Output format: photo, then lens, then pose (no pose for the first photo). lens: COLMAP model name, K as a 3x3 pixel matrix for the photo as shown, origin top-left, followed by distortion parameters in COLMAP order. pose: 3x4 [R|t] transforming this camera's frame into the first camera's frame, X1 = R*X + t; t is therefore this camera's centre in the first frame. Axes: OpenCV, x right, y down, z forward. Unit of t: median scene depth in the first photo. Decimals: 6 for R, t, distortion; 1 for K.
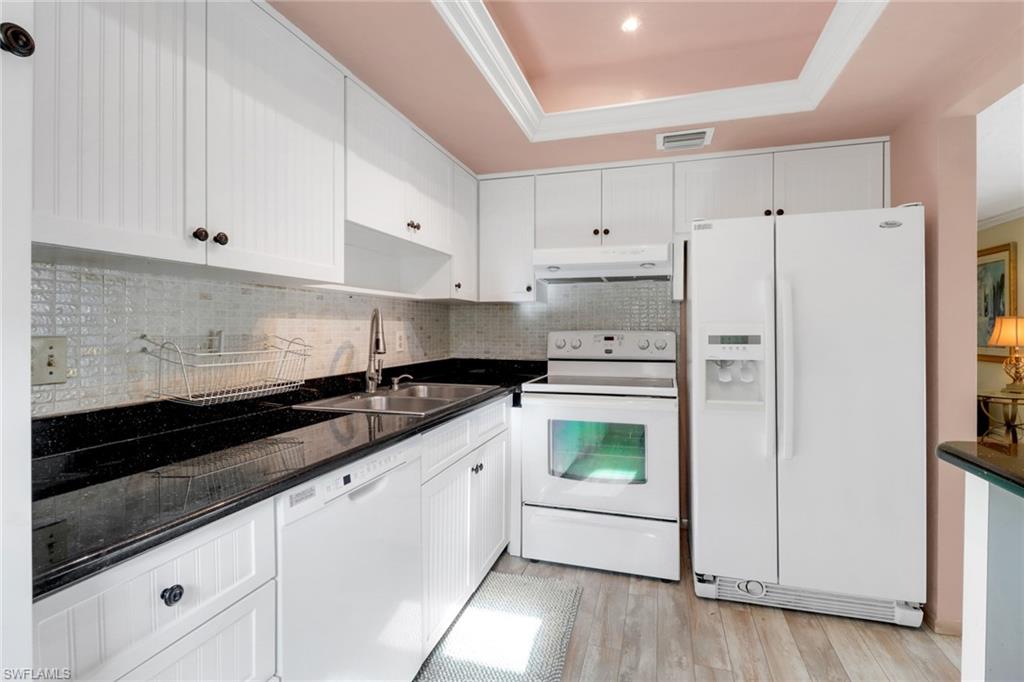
lens RADIAL K [[499.9, 0, 511.1], [0, 499.9, 324.8], [0, 0, 1]] dist [0.000814, -0.000347]
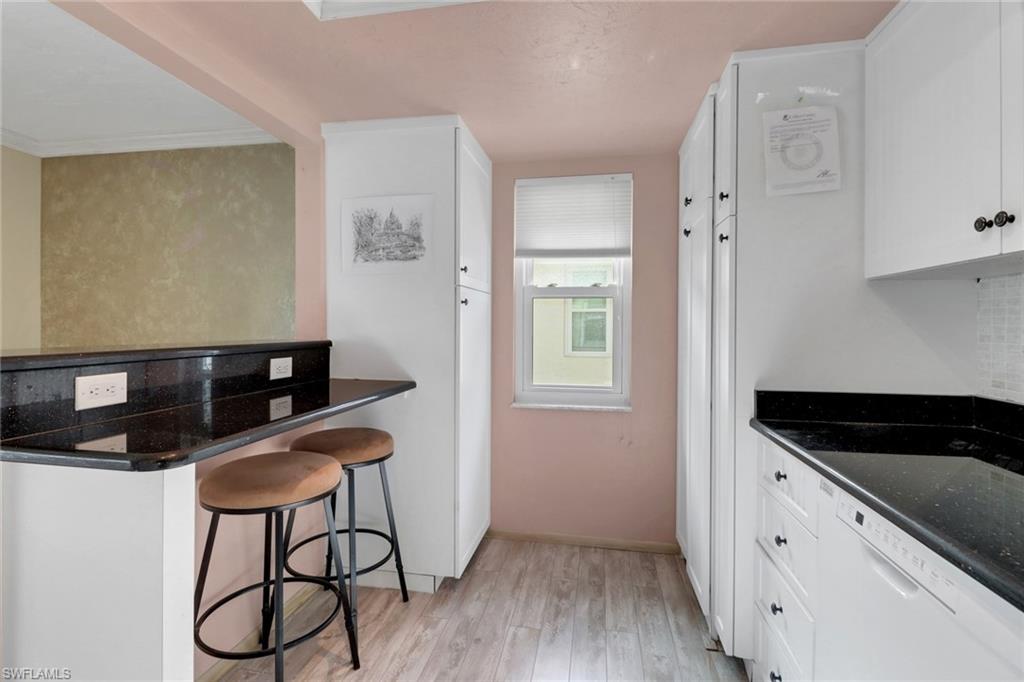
lens RADIAL K [[496.7, 0, 502.4], [0, 496.7, 320.8], [0, 0, 1]] dist [0.017927, -0.015668]
pose [[-0.990649, -0.004645, -0.136354, 0.235806], [-0.002168, 0.999830, -0.018309, 0.007106], [0.136416, -0.017842, -0.990491, 1.175469]]
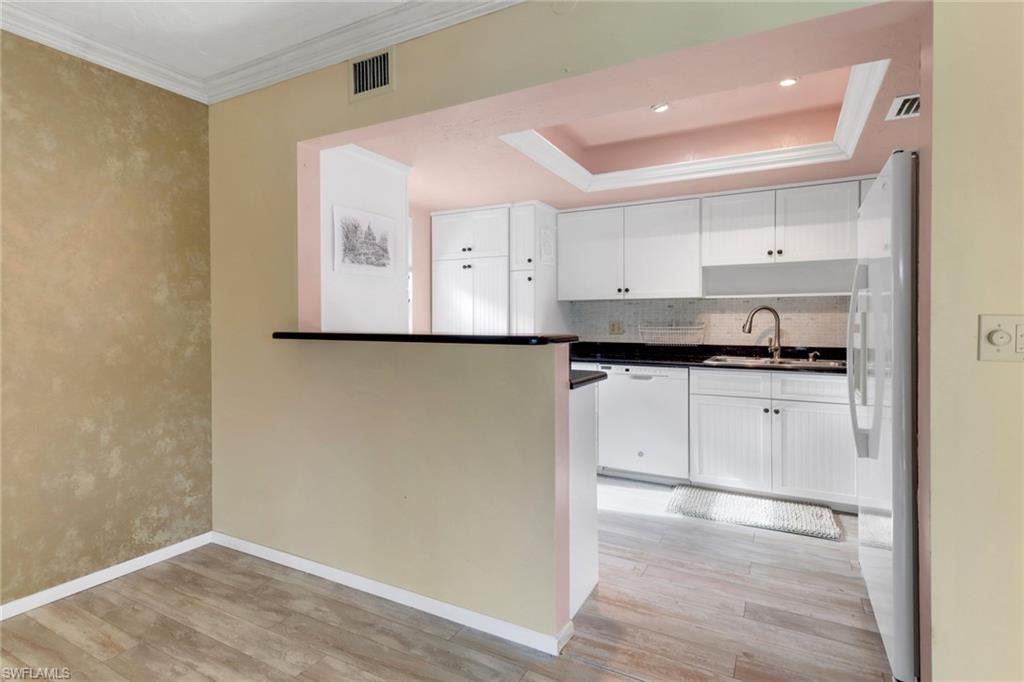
lens RADIAL K [[489.2, 0, 523.7], [0, 489.2, 325.2], [0, 0, 1]] dist [-0.000308, -0.000272]
pose [[-0.179268, 0.010574, -0.983744, 1.800249], [0.006834, 0.999931, 0.009503, 0.010479], [0.983777, -0.005019, -0.179328, 0.633694]]
